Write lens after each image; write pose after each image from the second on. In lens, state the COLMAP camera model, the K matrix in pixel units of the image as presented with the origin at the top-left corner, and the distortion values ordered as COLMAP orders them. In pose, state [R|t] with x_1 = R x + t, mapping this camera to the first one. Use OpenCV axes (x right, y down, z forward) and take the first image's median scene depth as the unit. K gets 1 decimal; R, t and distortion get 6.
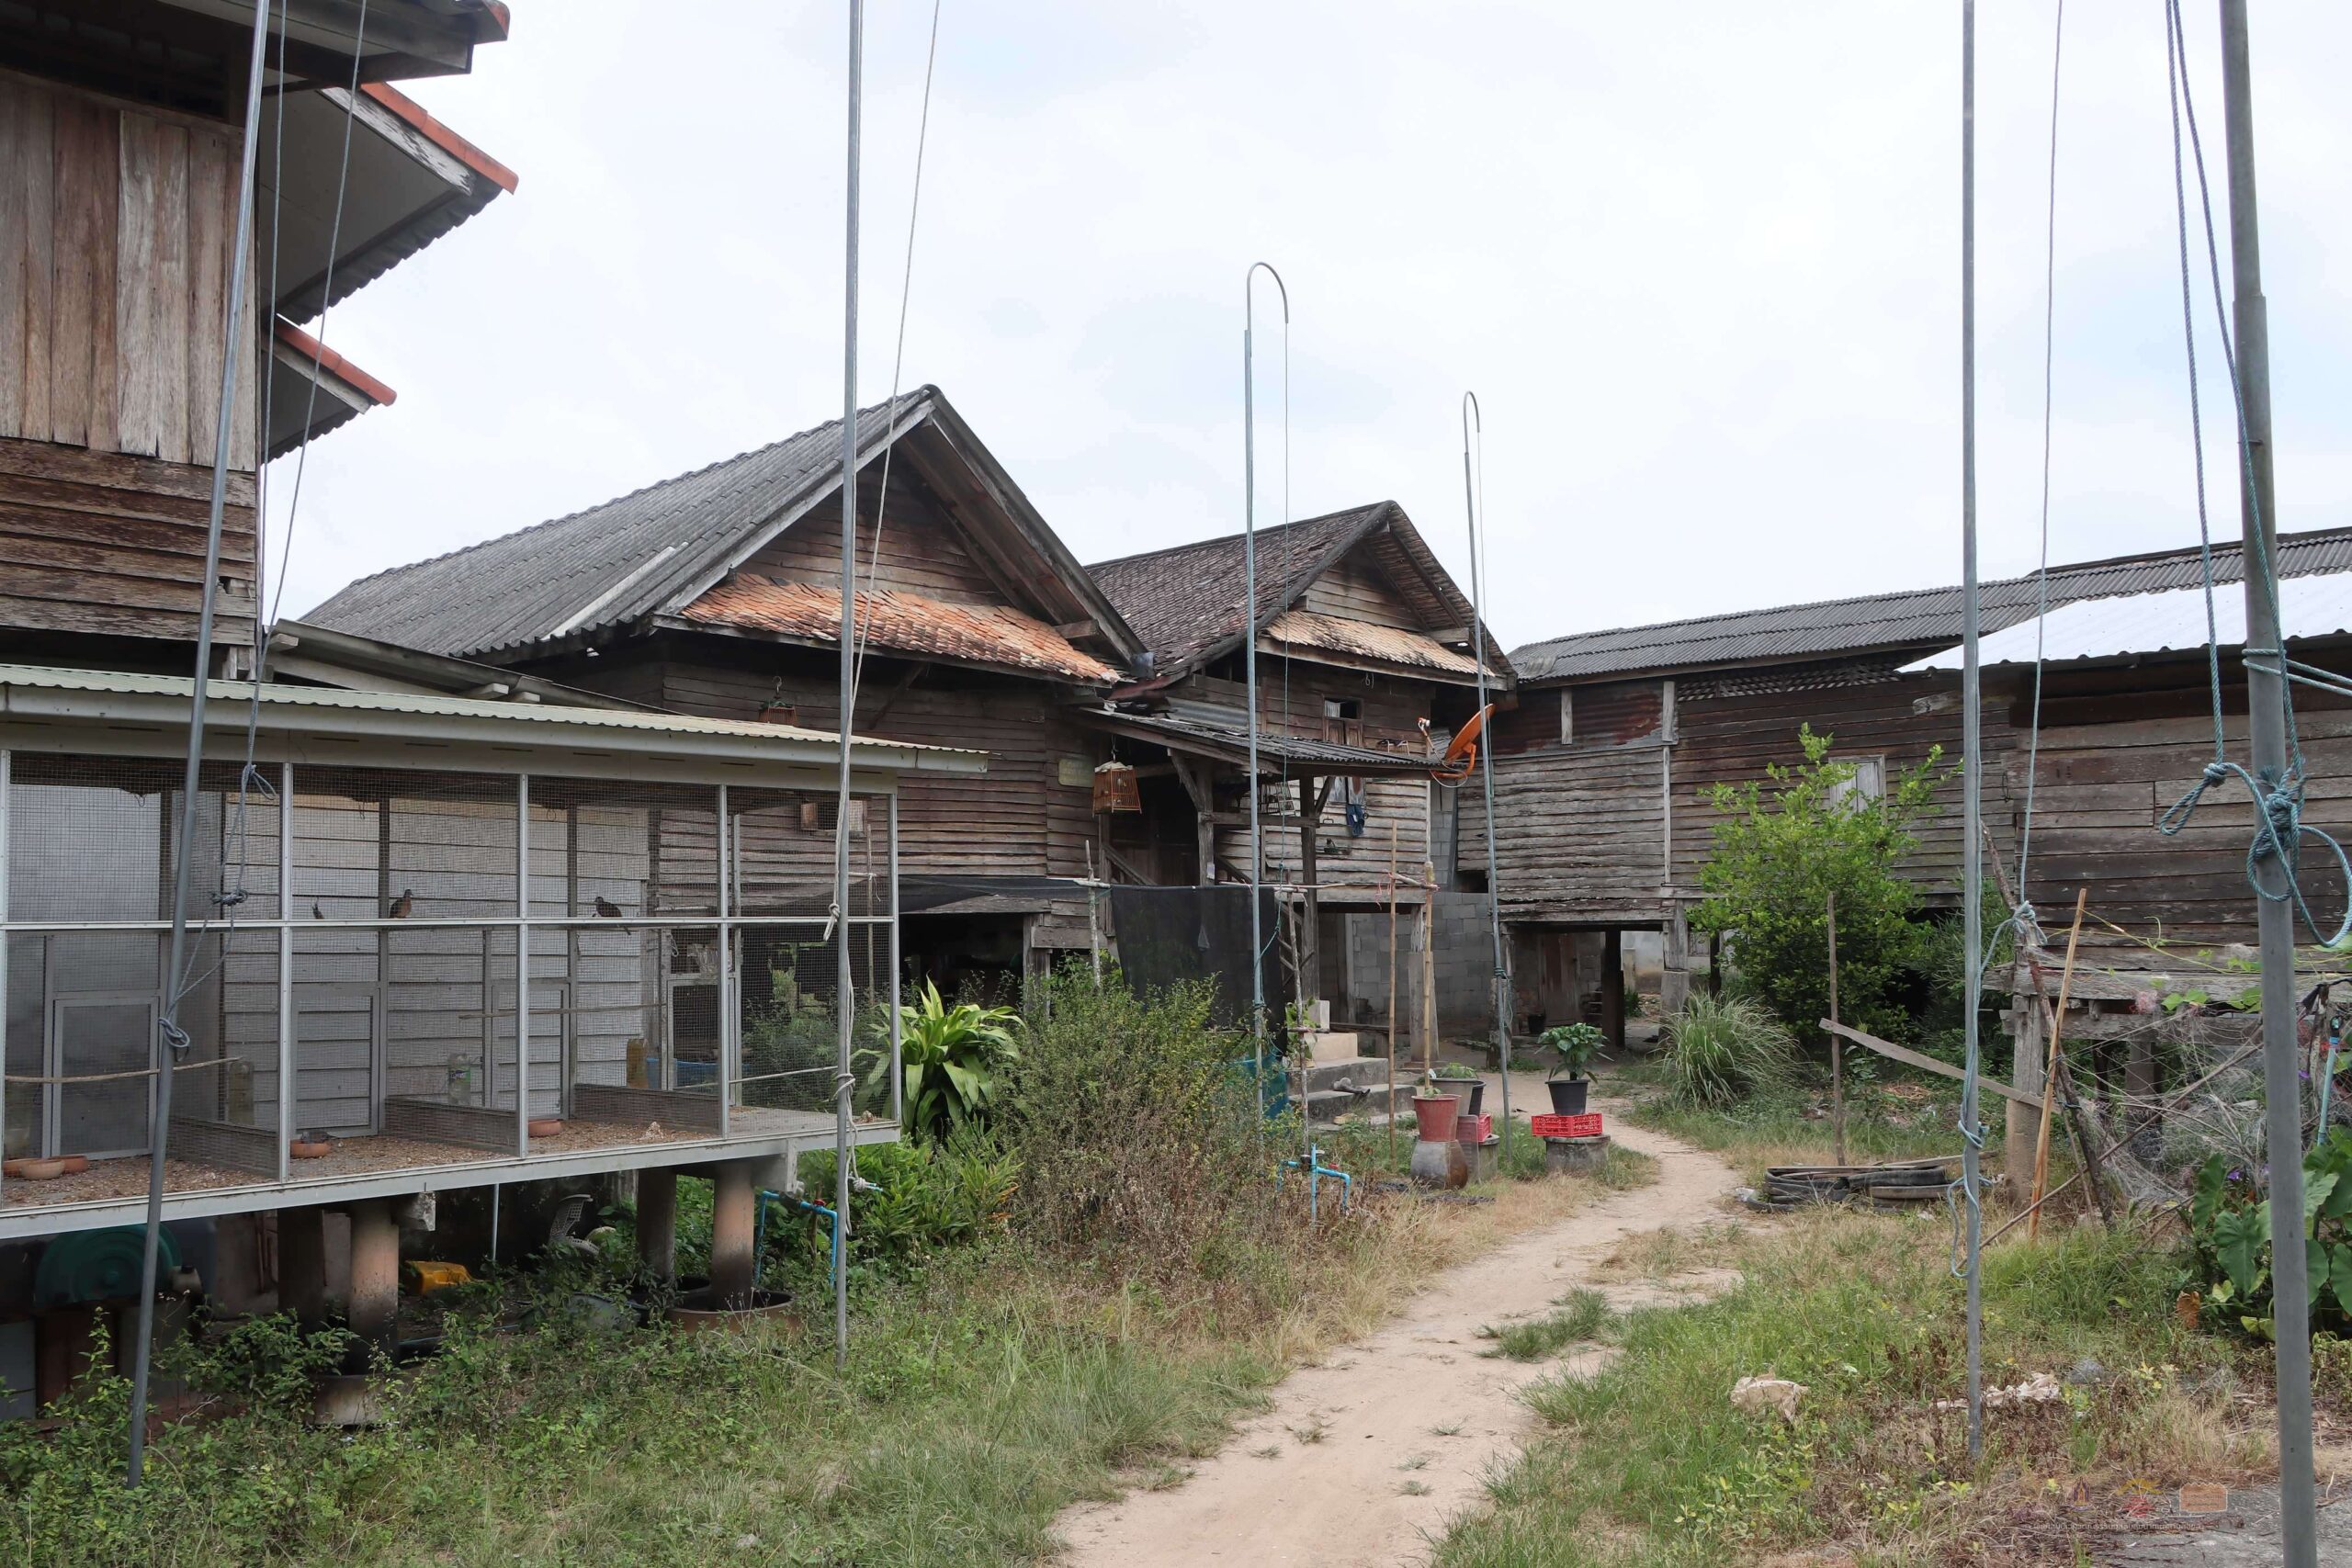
lens RADIAL K [[2086.6, 0, 1176.0], [0, 2086.6, 784.0], [0, 0, 1]] dist [0.094984, -0.000829]
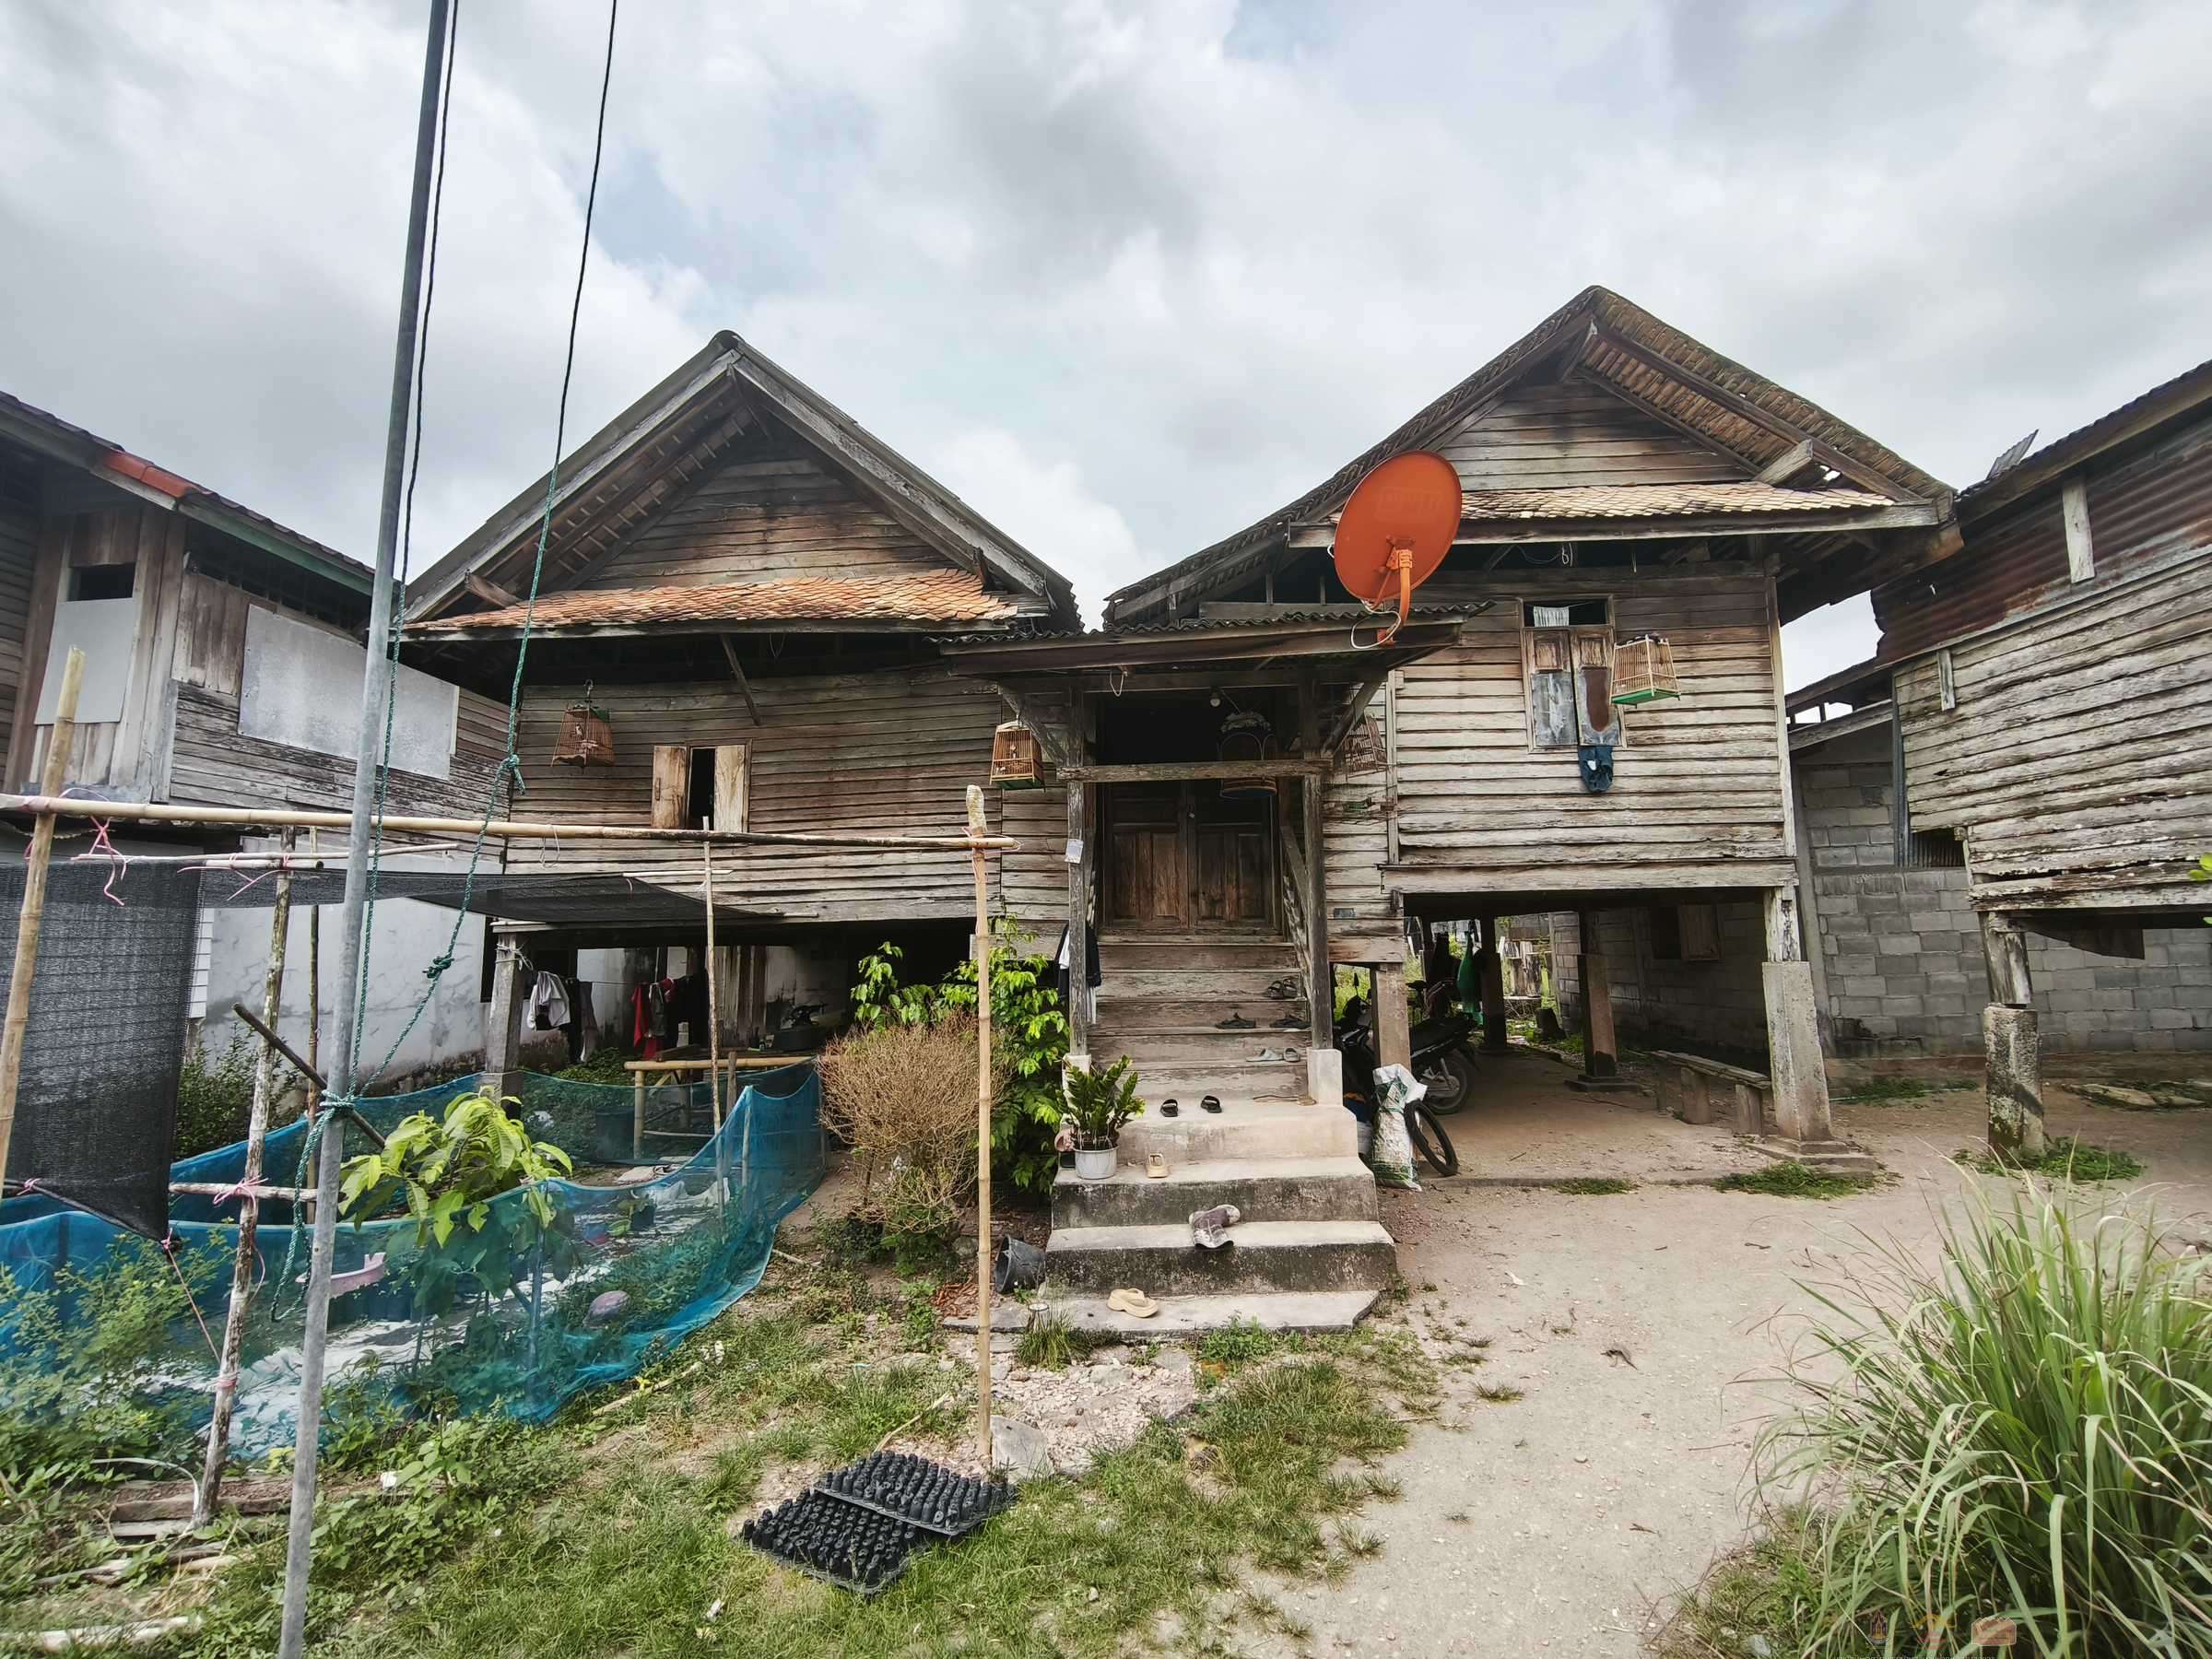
lens RADIAL K [[947.4, 0, 1106.0], [0, 947.4, 829.5], [0, 0, 1]] dist [-0.001448, -0.000077]
pose [[0.634740, -0.093338, -0.767068, 0.238097], [0.067072, 0.995586, -0.065643, 0.050801], [0.769810, -0.009783, 0.638199, 0.741143]]
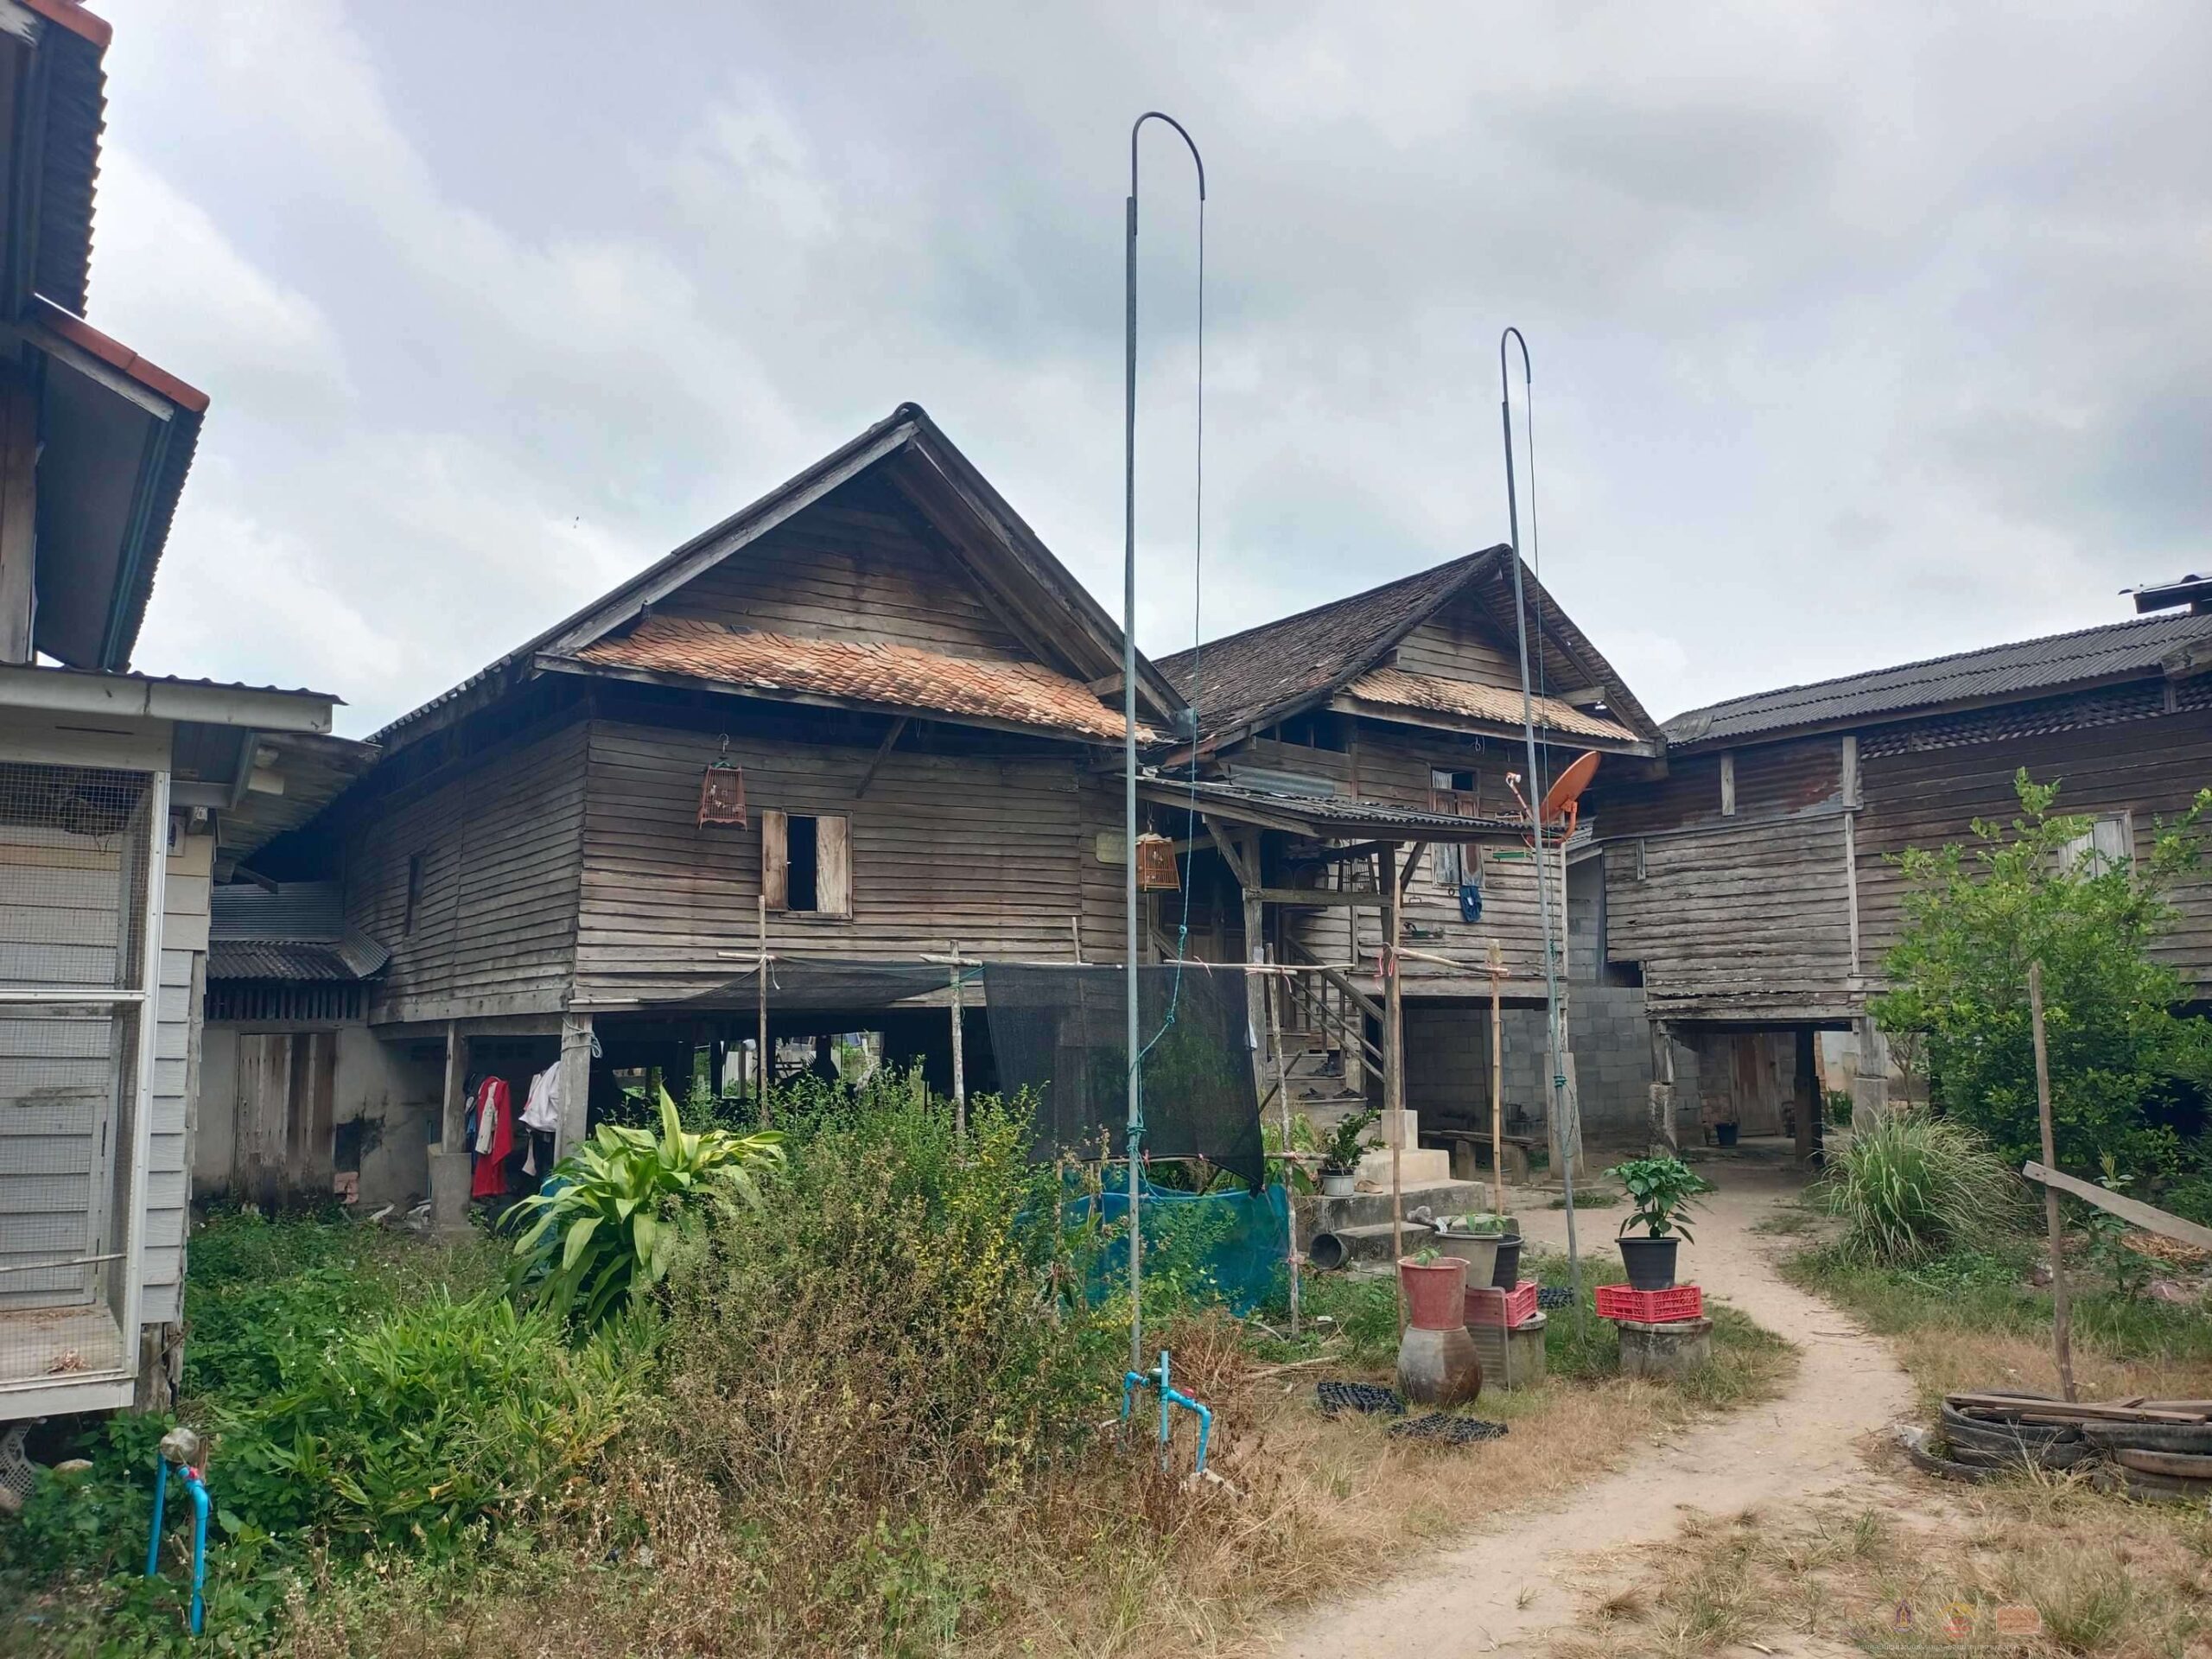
lens RADIAL K [[1728.6, 0, 1106.0], [0, 1728.6, 829.5], [0, 0, 1]] dist [0.133280, -0.161148]
pose [[0.978956, -0.024301, -0.202618, 0.091913], [0.014716, 0.998706, -0.048675, 0.021312], [0.203538, 0.044669, 0.978047, 0.264450]]
